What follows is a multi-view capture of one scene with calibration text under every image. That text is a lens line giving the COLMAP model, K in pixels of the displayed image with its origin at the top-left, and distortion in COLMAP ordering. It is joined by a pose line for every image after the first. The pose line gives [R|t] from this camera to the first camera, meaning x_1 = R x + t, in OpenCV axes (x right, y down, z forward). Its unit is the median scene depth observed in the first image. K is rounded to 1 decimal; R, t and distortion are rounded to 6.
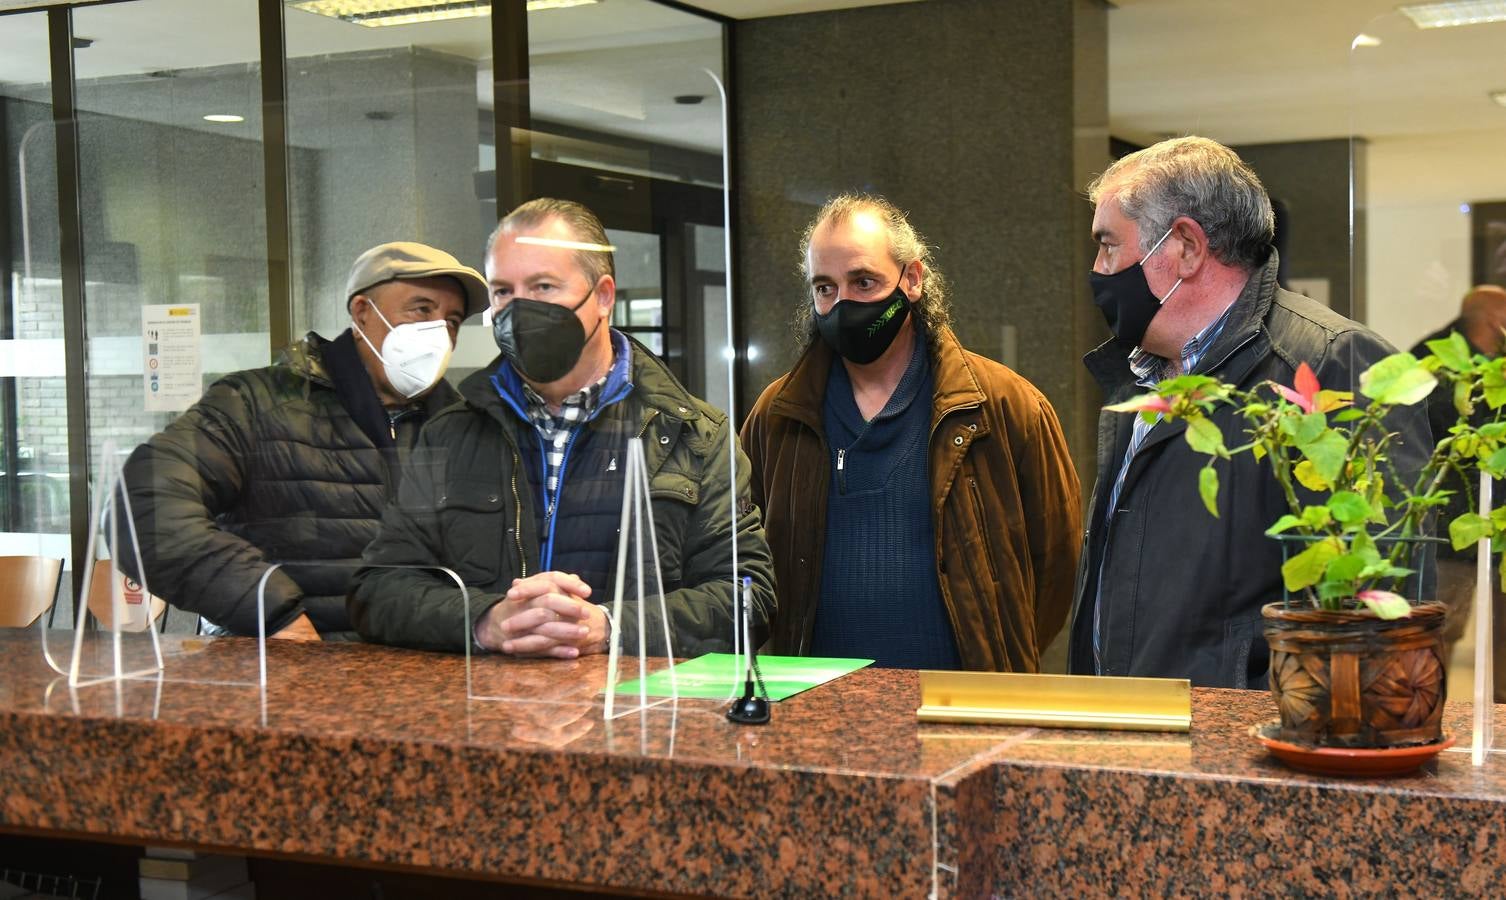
lens RADIAL K [[2037.1, 0, 753.5], [0, 2037.1, 456.7], [0, 0, 1]] dist [0.070226, 0.000000]
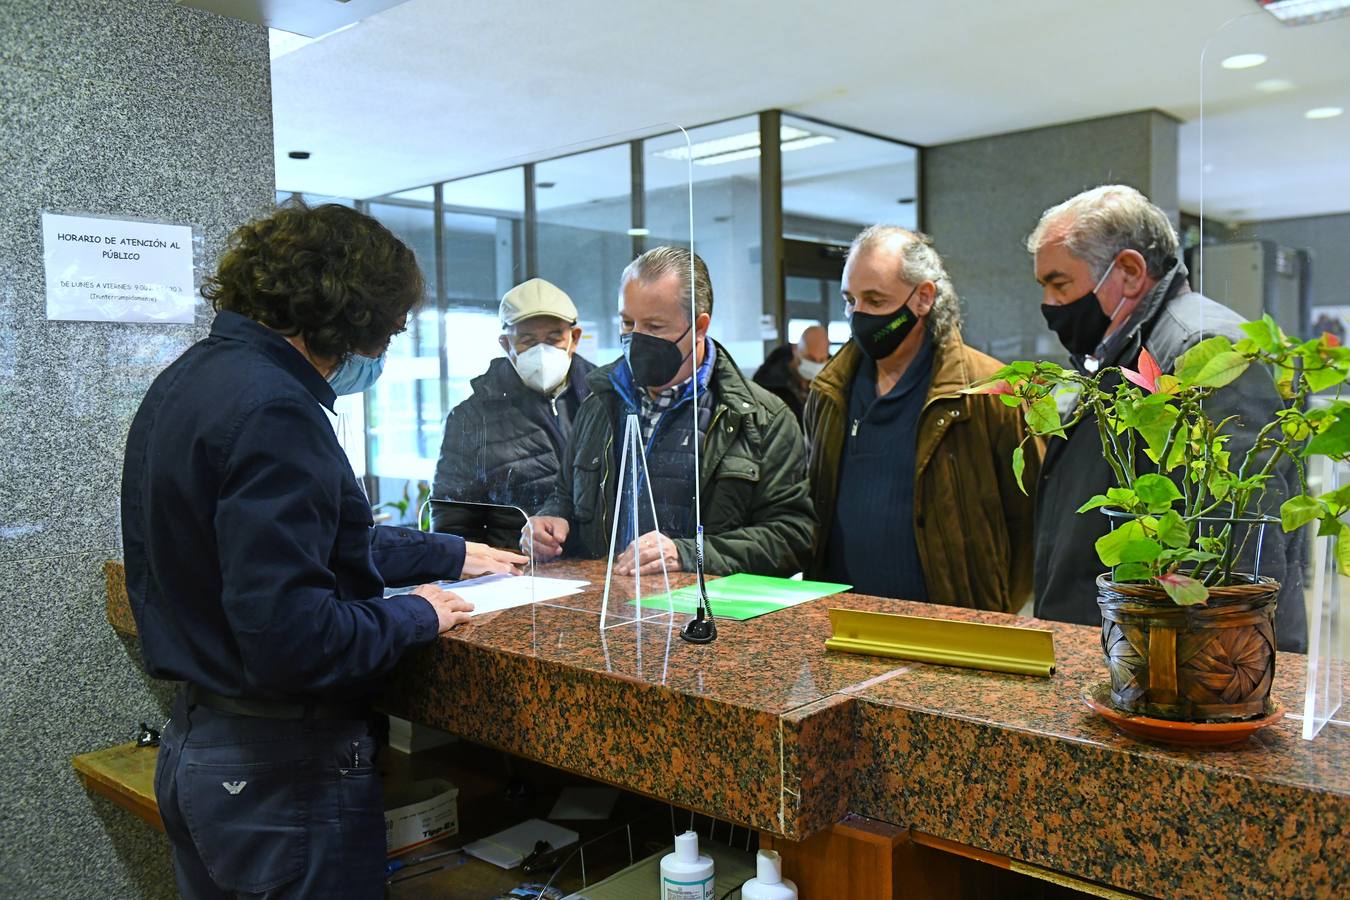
lens RADIAL K [[1130.8, 0, 674.7], [0, 1130.8, 448.1], [0, 0, 1]] dist [0.001936, -0.024190]
pose [[0.958027, 0.014495, -0.286310, 0.205838], [-0.007636, 0.999657, 0.025060, -0.007012], [0.286575, -0.021822, 0.957809, 0.368843]]
